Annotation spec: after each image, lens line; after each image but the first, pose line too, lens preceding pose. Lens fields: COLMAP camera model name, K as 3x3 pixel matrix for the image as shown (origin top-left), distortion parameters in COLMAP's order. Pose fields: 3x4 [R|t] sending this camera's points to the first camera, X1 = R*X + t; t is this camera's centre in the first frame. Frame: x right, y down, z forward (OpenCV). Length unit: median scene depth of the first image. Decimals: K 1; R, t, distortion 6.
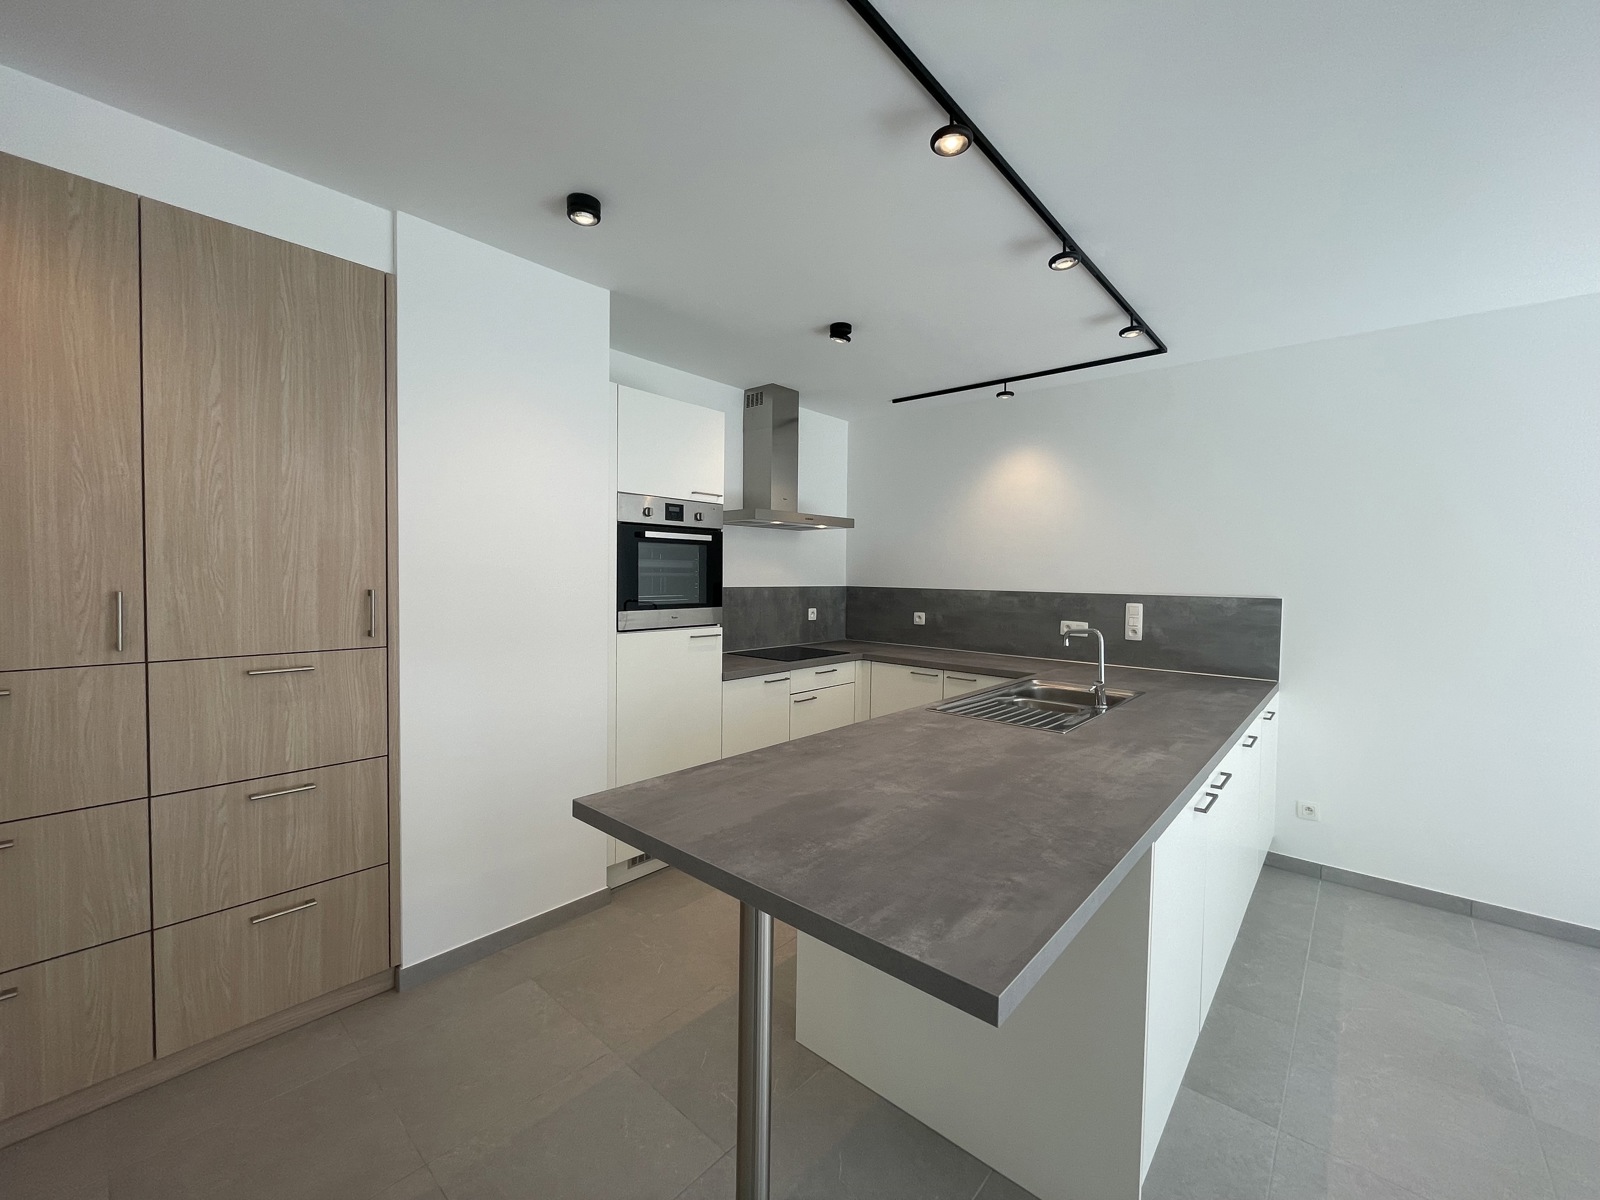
lens RADIAL K [[644.7, 0, 799.3], [0, 644.7, 598.7], [0, 0, 1]] dist [-0.003280, -0.000973]
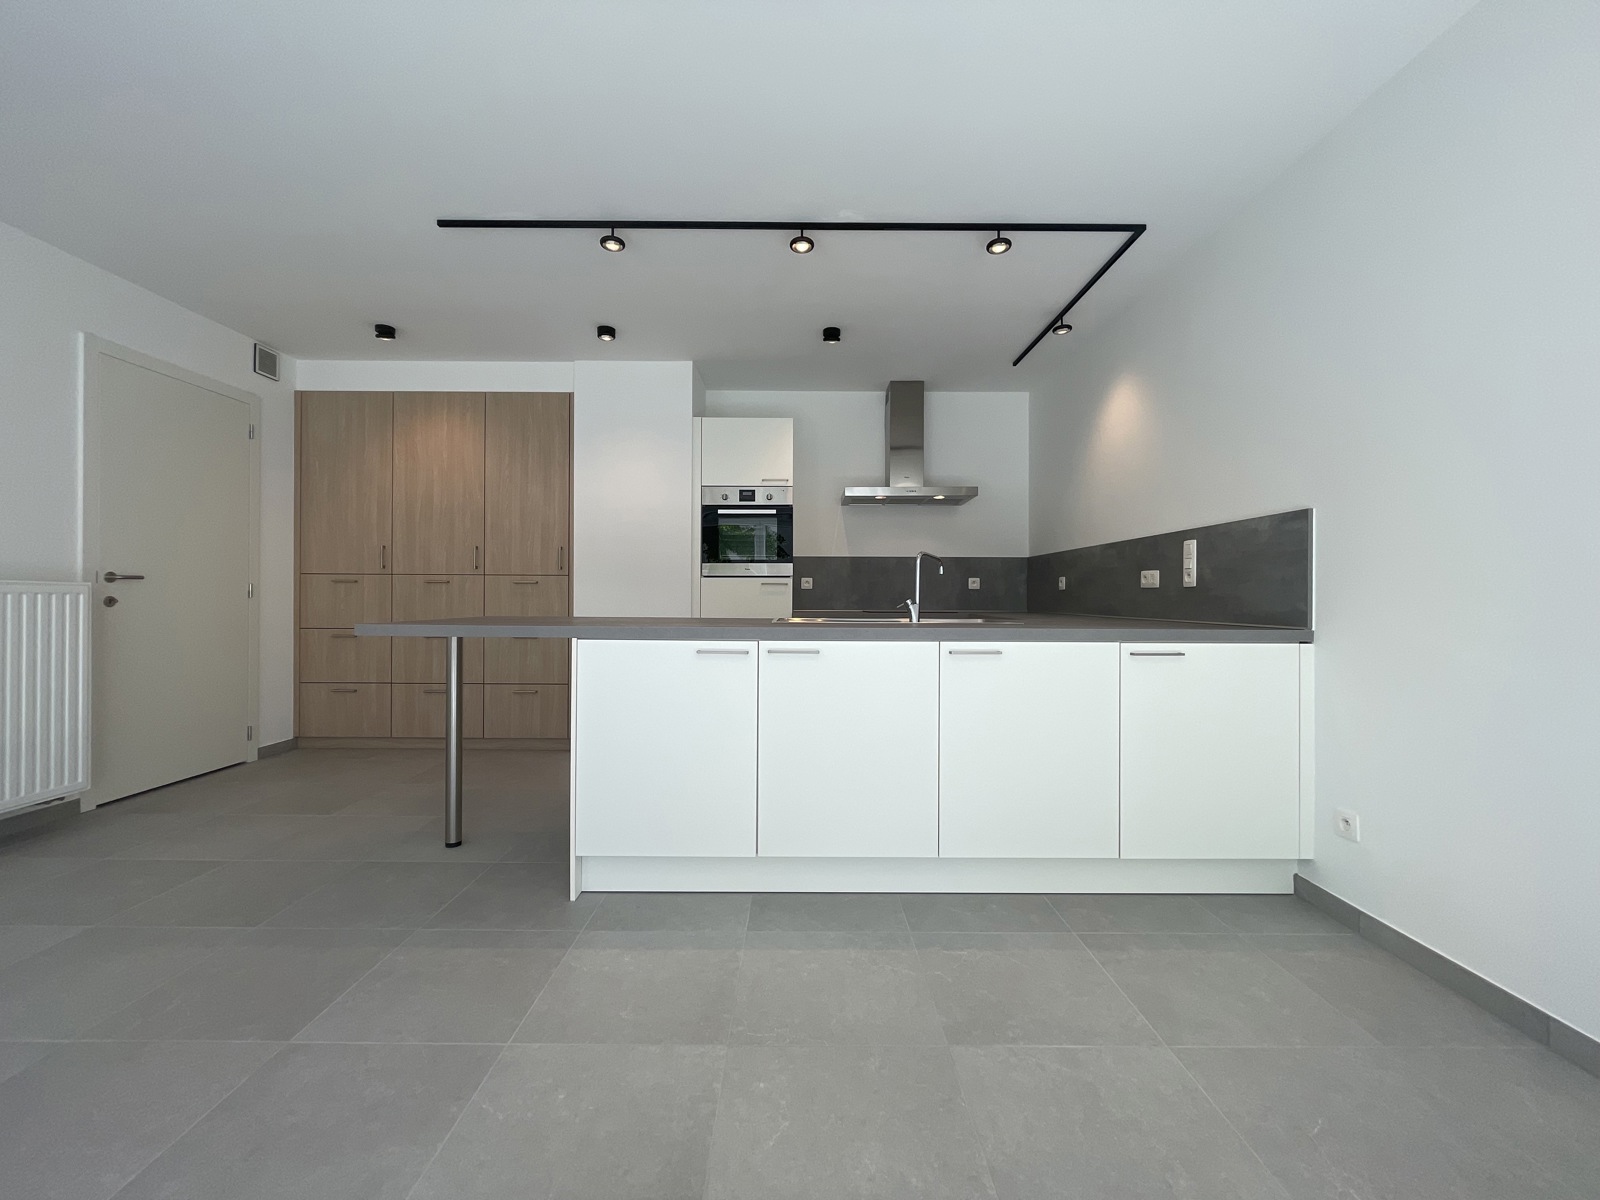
lens RADIAL K [[644.7, 0, 799.2], [0, 644.7, 597.7], [0, 0, 1]] dist [-0.003280, -0.000973]
pose [[0.665054, -0.010119, -0.746727, 0.944306], [-0.022994, 0.999157, -0.034019, 0.137849], [0.746441, 0.039795, 0.664260, 0.141995]]
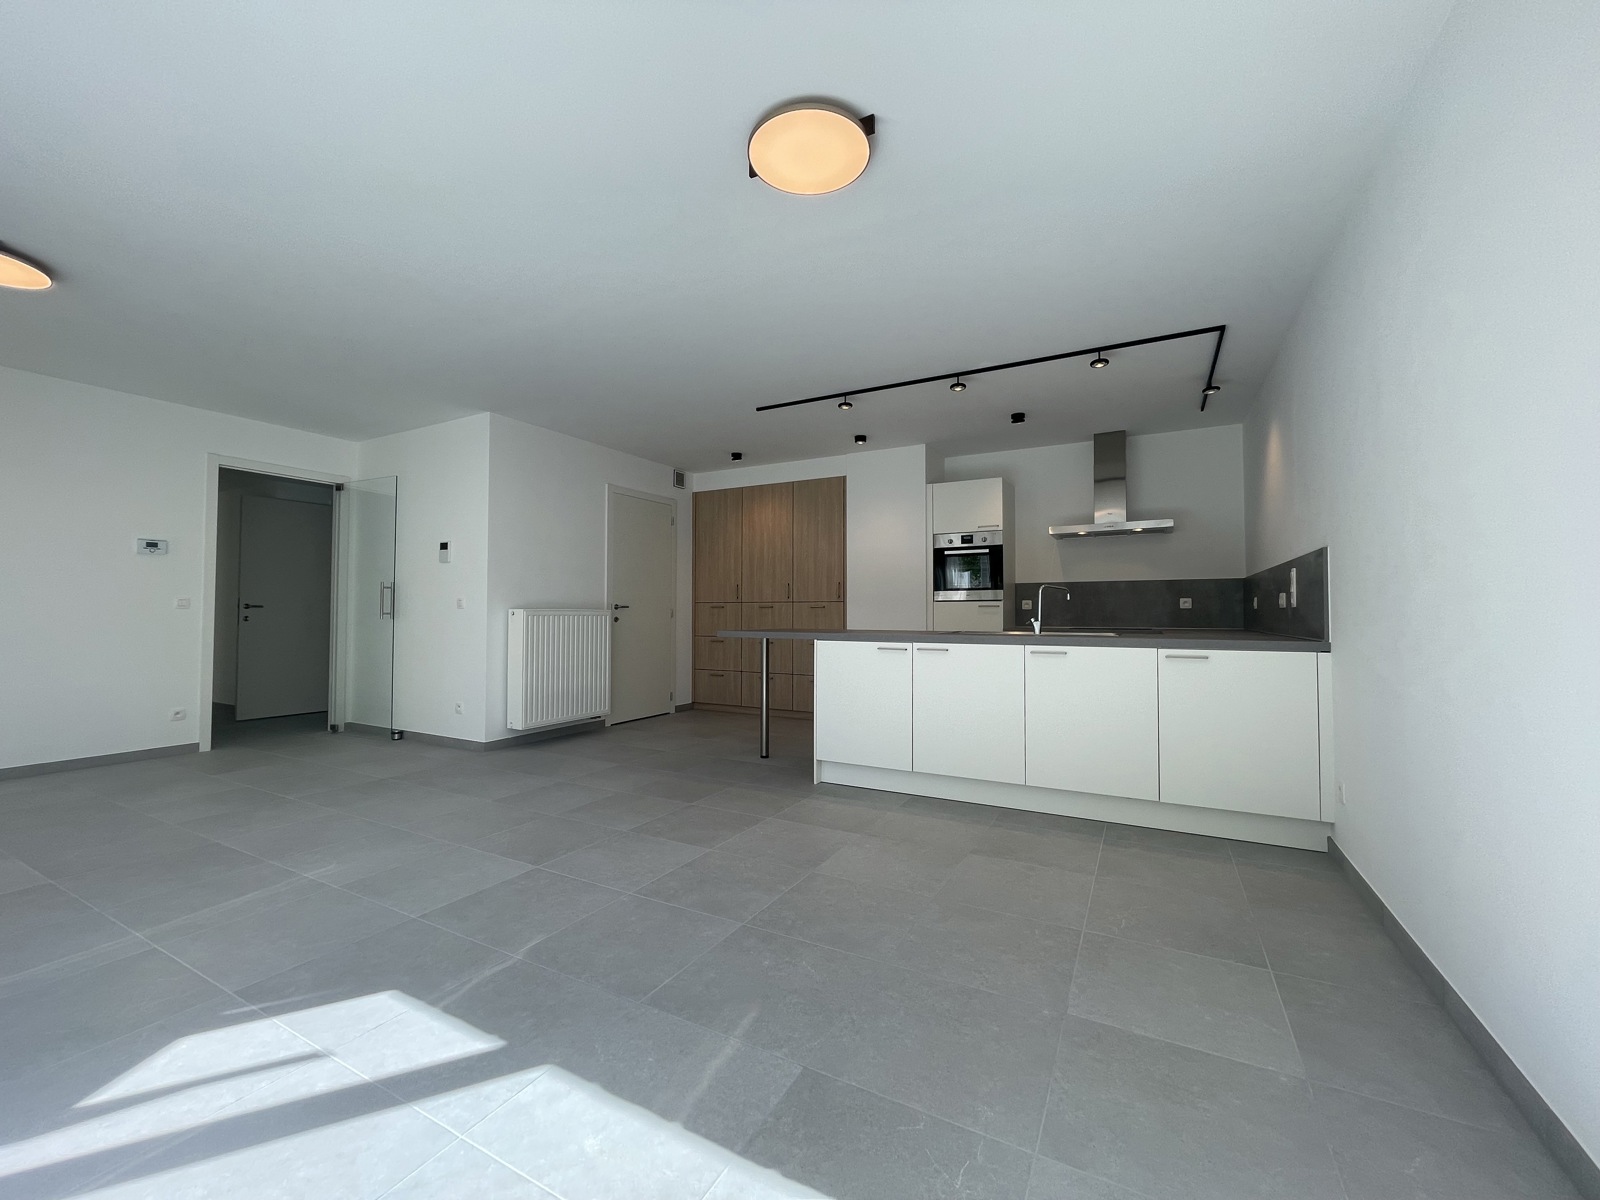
lens RADIAL K [[644.7, 0, 800.3], [0, 644.7, 600.4], [0, 0, 1]] dist [-0.003280, -0.000973]
pose [[0.228147, -0.034483, -0.973016, 1.517880], [-0.034782, 0.998446, -0.043540, 0.143160], [0.973005, 0.043777, 0.226593, 0.101688]]
